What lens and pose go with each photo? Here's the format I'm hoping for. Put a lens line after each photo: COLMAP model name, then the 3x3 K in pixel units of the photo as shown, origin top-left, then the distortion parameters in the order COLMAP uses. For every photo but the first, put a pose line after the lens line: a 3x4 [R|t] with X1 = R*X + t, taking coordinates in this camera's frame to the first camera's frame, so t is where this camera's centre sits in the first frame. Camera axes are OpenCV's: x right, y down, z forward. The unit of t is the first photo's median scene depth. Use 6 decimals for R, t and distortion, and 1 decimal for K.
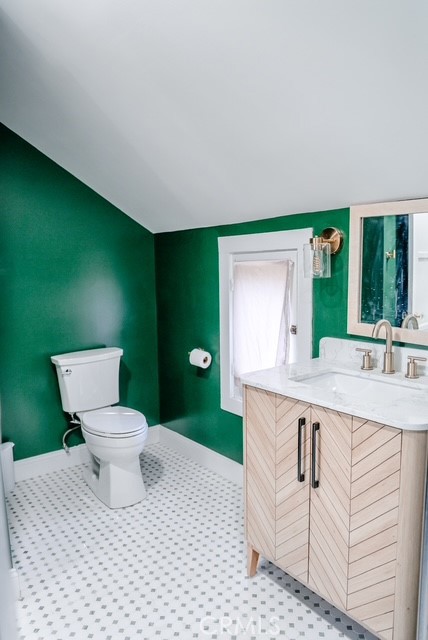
lens RADIAL K [[436.1, 0, 214.0], [0, 436.1, 320.0], [0, 0, 1]] dist [-0.102962, 0.075973]
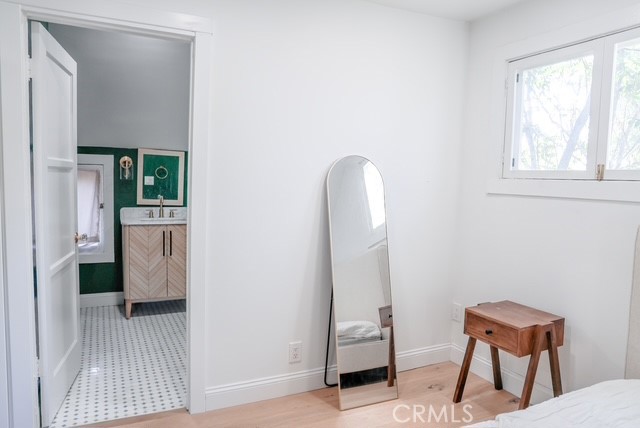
lens RADIAL K [[436.1, 0, 320.0], [0, 436.1, 214.0], [0, 0, 1]] dist [-0.102962, 0.075973]
pose [[0.224953, -0.040916, 0.973510, -1.714074], [0.082150, 0.996357, 0.022894, 0.111881], [-0.970900, 0.074824, 0.227495, -0.436383]]
